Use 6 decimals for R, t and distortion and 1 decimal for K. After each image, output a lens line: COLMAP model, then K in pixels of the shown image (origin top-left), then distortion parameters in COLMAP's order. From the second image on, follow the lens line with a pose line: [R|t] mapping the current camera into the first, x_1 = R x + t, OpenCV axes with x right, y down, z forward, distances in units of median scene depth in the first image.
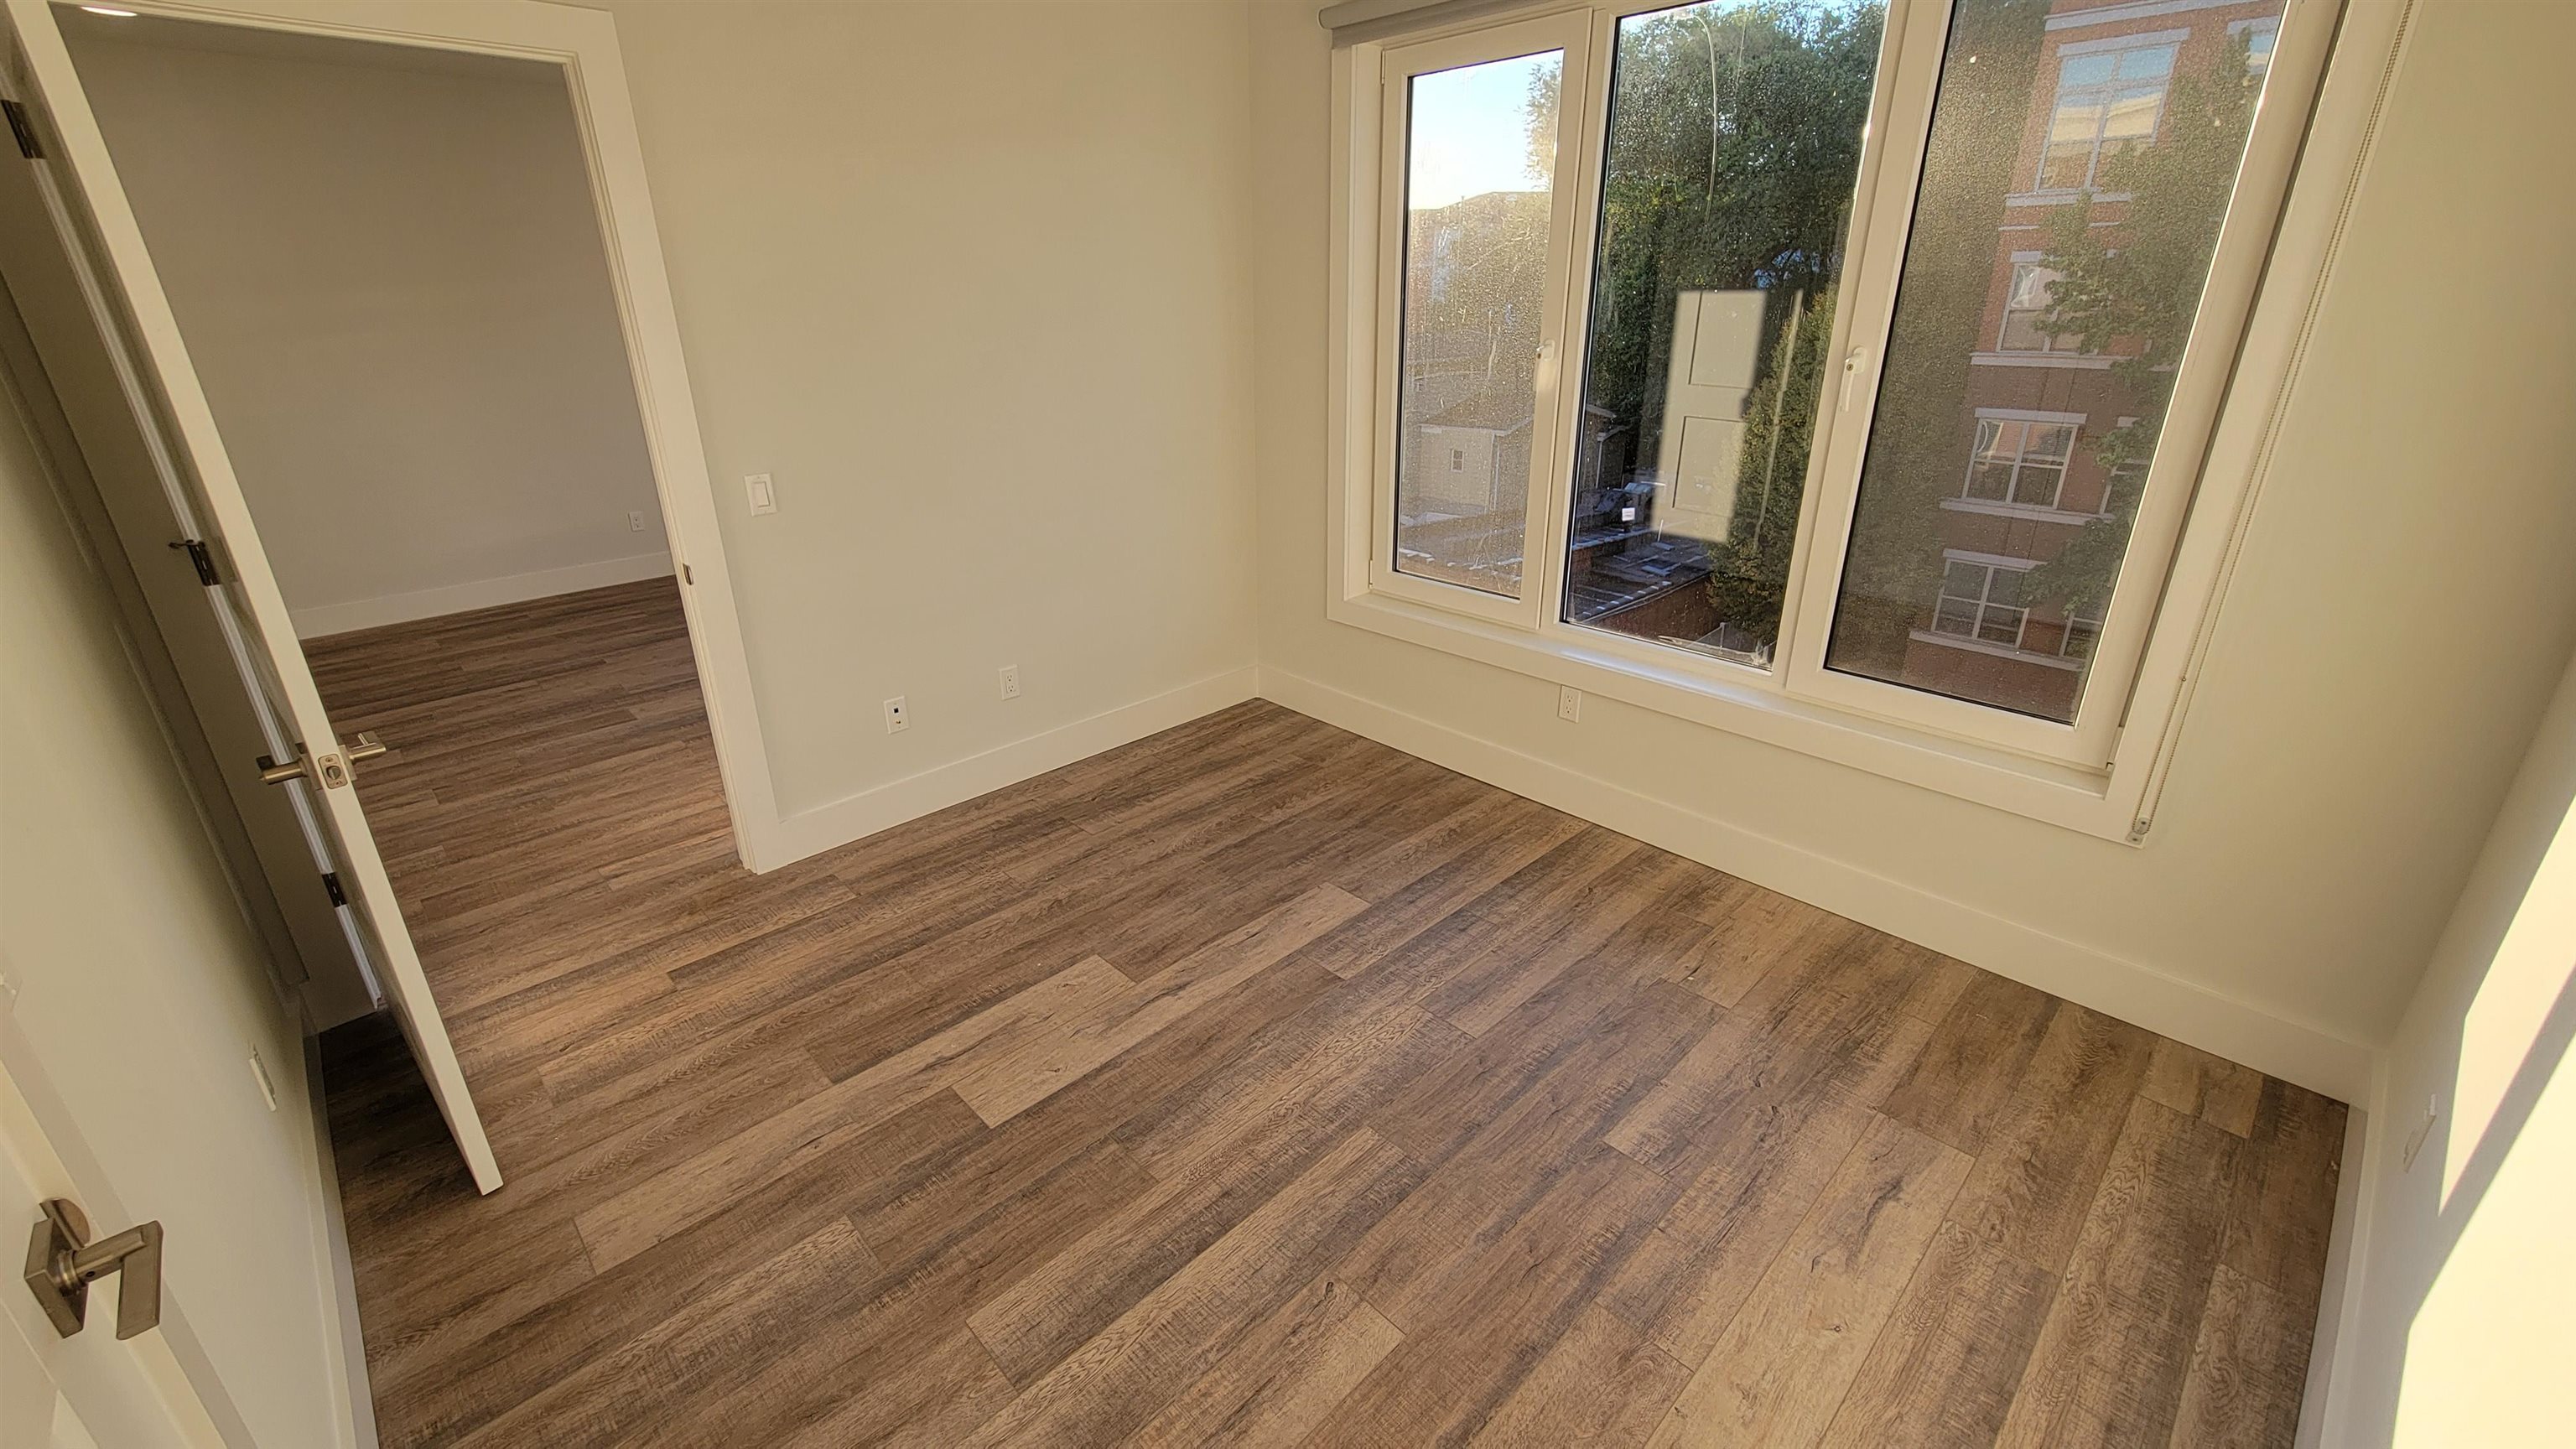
lens RADIAL K [[1055.9, 0, 1260.1], [0, 1055.9, 714.2], [0, 0, 1]] dist [-0.000288, 0.000037]
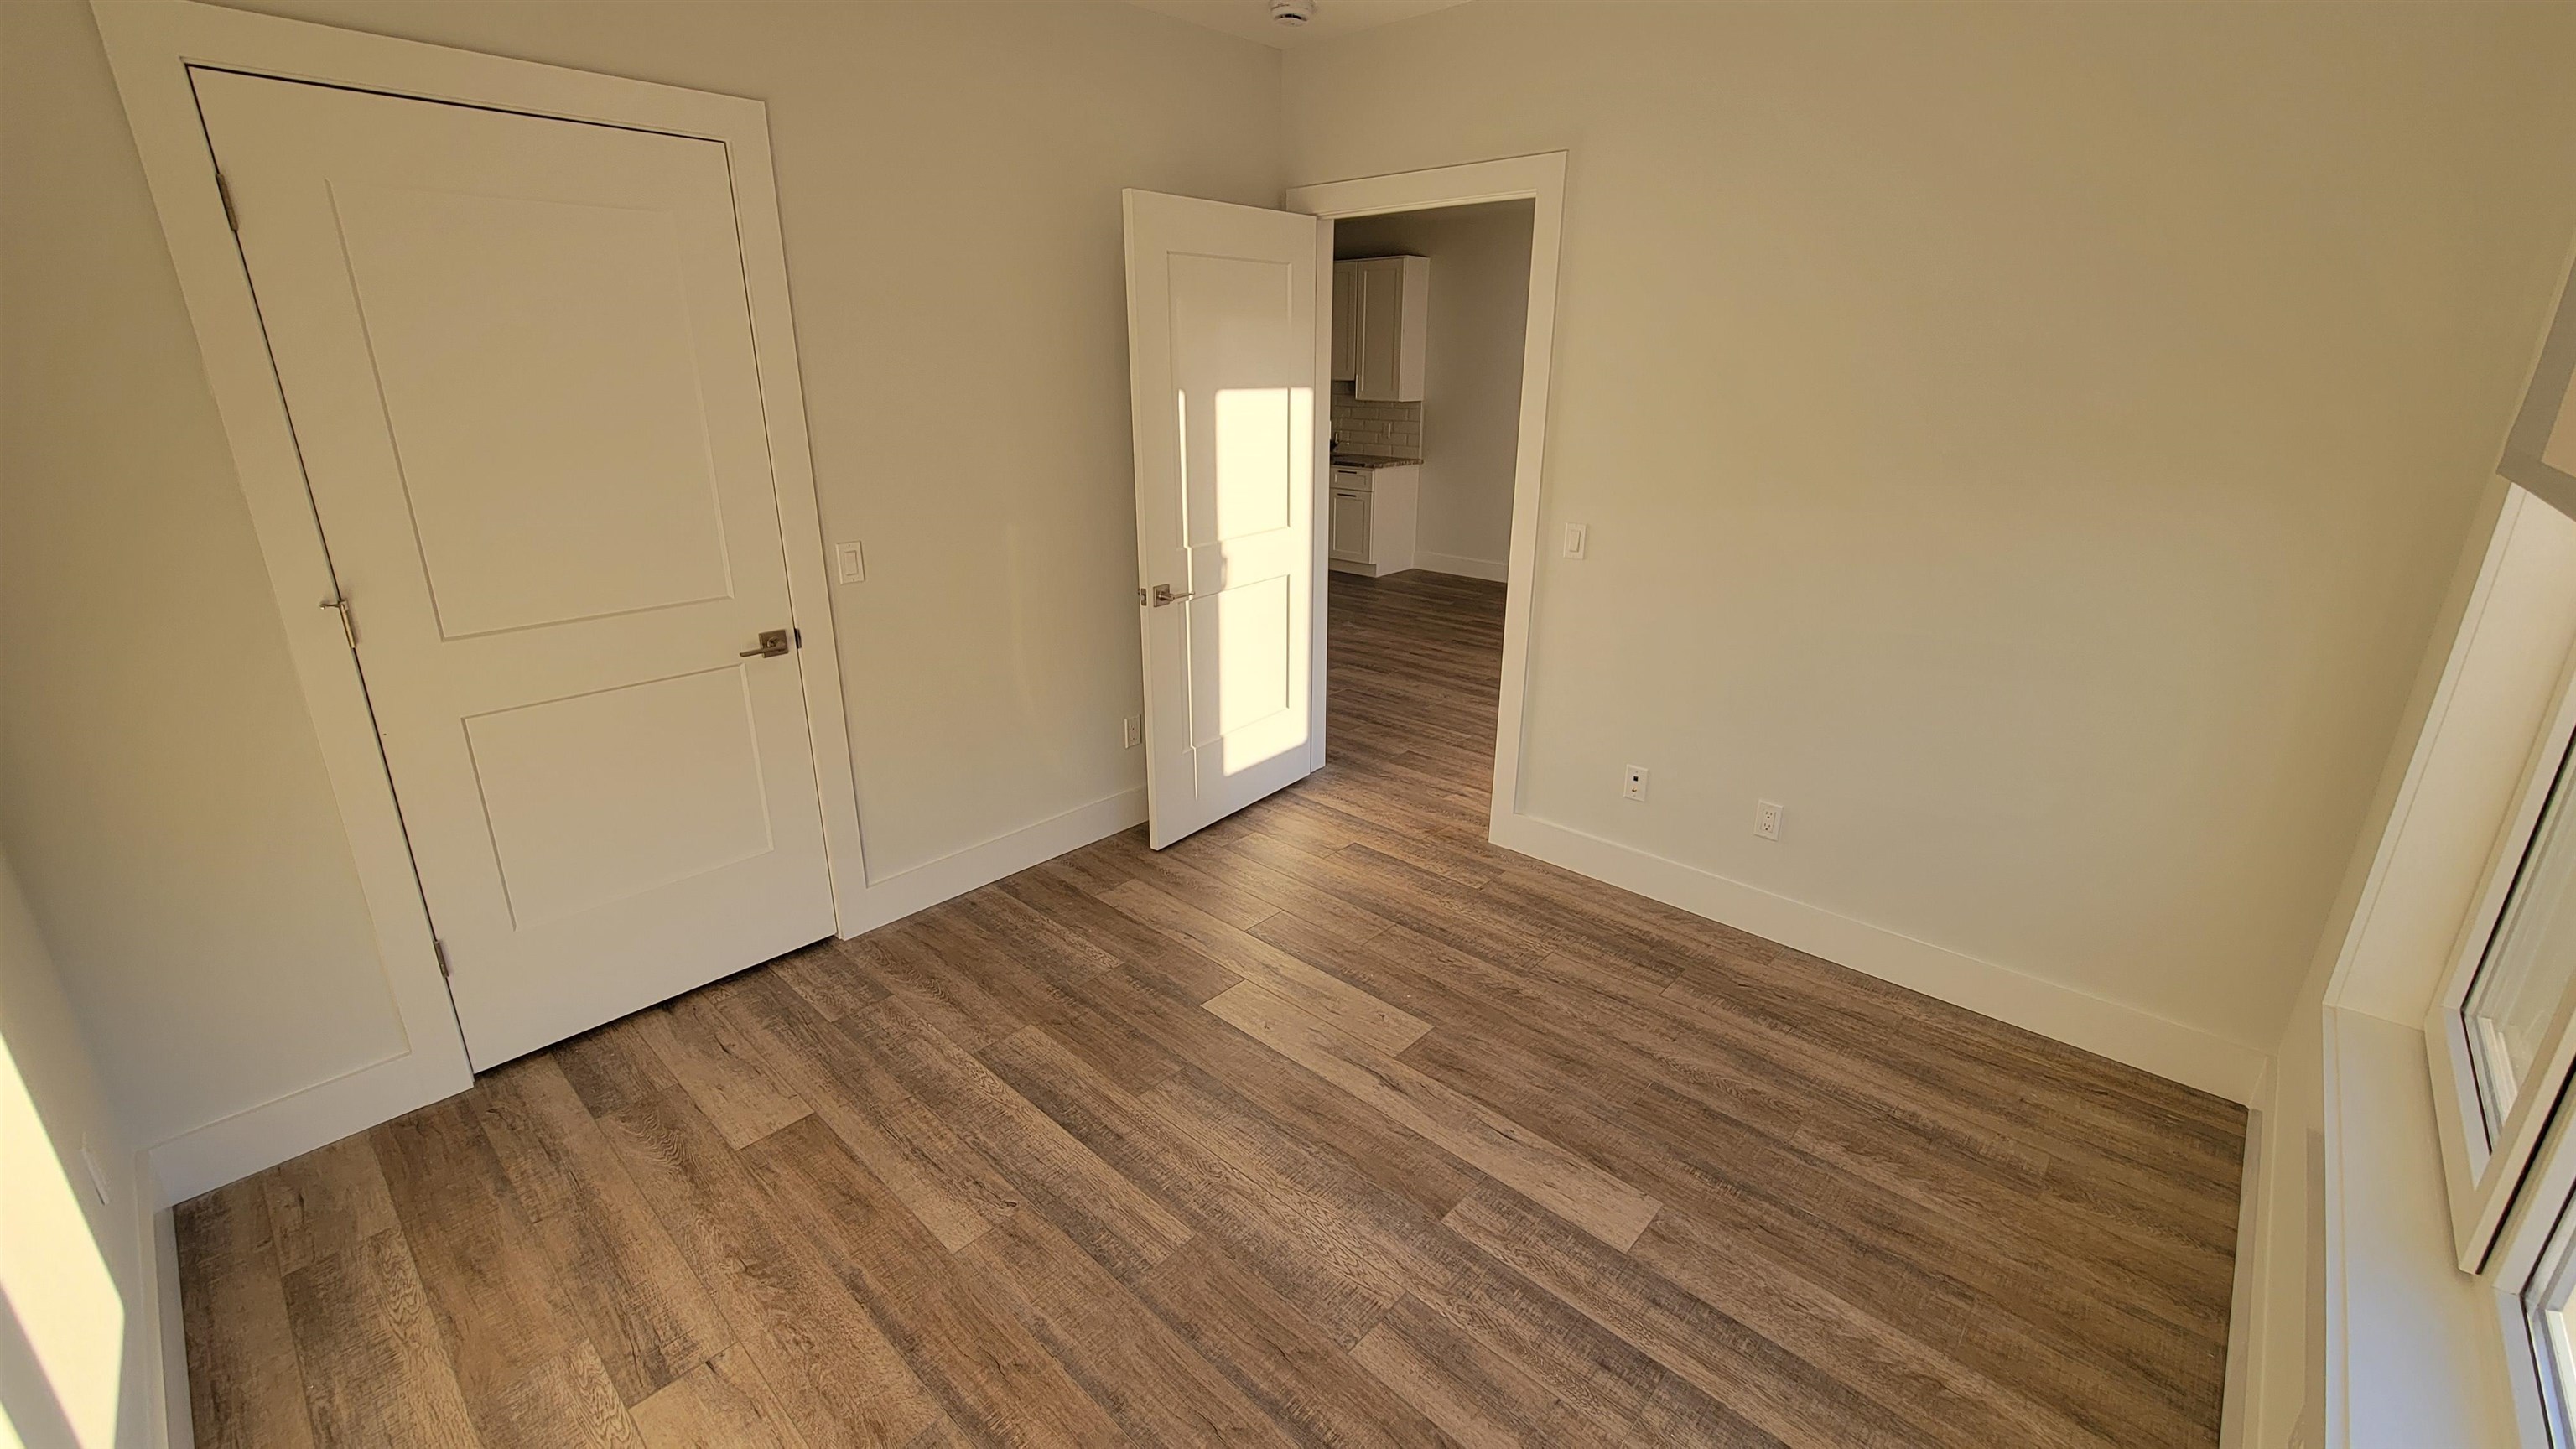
lens RADIAL K [[1055.9, 0, 1268.1], [0, 1055.9, 718.8], [0, 0, 1]] dist [-0.000288, 0.000037]
pose [[0.054873, 0.338751, -0.939275, 0.685911], [-0.379655, 0.877118, 0.294154, -0.265336], [0.923499, 0.340459, 0.176738, 0.594309]]
